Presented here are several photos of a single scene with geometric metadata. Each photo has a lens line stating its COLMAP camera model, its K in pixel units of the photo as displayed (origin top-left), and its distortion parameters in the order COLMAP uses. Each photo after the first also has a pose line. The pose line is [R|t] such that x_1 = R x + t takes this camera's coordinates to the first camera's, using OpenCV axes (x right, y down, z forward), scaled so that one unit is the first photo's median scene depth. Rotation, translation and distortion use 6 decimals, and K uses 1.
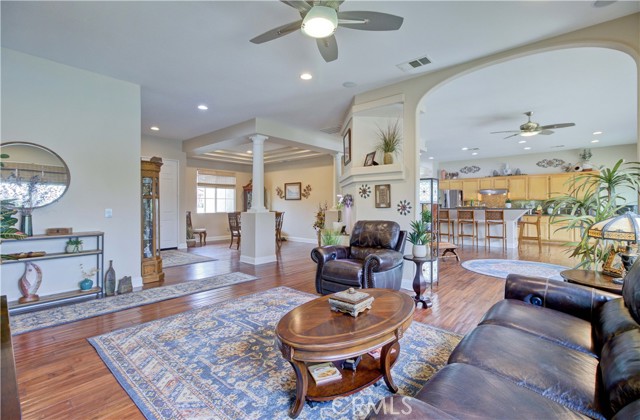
lens RADIAL K [[292.8, 0, 324.0], [0, 292.8, 203.1], [0, 0, 1]] dist [-0.009090, 0.003897]
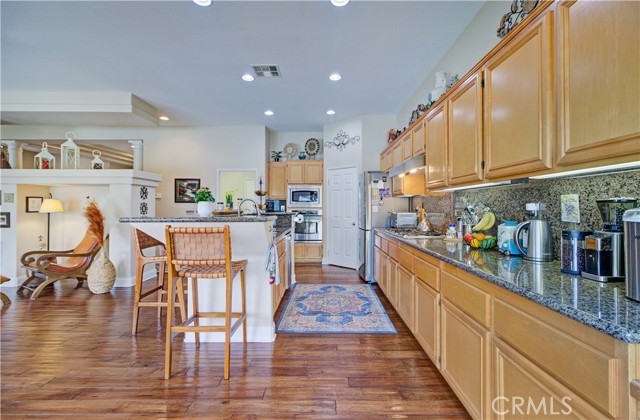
lens RADIAL K [[292.8, 0, 322.9], [0, 292.8, 208.4], [0, 0, 1]] dist [-0.009090, 0.003897]
pose [[0.646019, 0.002803, -0.763316, 0.890544], [0.008444, 0.999906, 0.010819, 0.004325], [0.763275, -0.013435, 0.645934, 0.809760]]
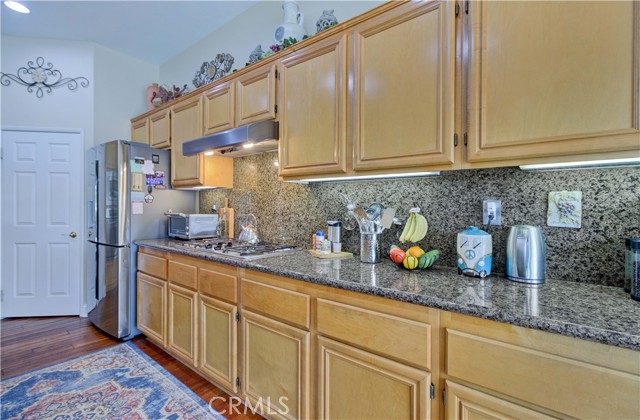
lens RADIAL K [[292.8, 0, 324.3], [0, 292.8, 209.8], [0, 0, 1]] dist [-0.009090, 0.003897]
pose [[0.998942, 0.004209, 0.045794, 0.733885], [-0.005251, 0.999729, 0.022667, 0.005193], [-0.045686, -0.022884, 0.998694, 0.907235]]
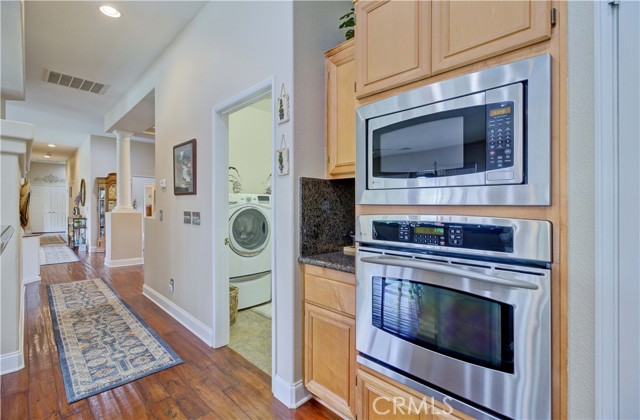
lens RADIAL K [[292.8, 0, 325.5], [0, 292.8, 205.1], [0, 0, 1]] dist [-0.009090, 0.003897]
pose [[-0.071139, -0.008604, -0.997429, 0.459936], [0.001620, 0.999960, -0.008742, 0.009518], [0.997465, -0.002238, -0.071122, 1.190186]]
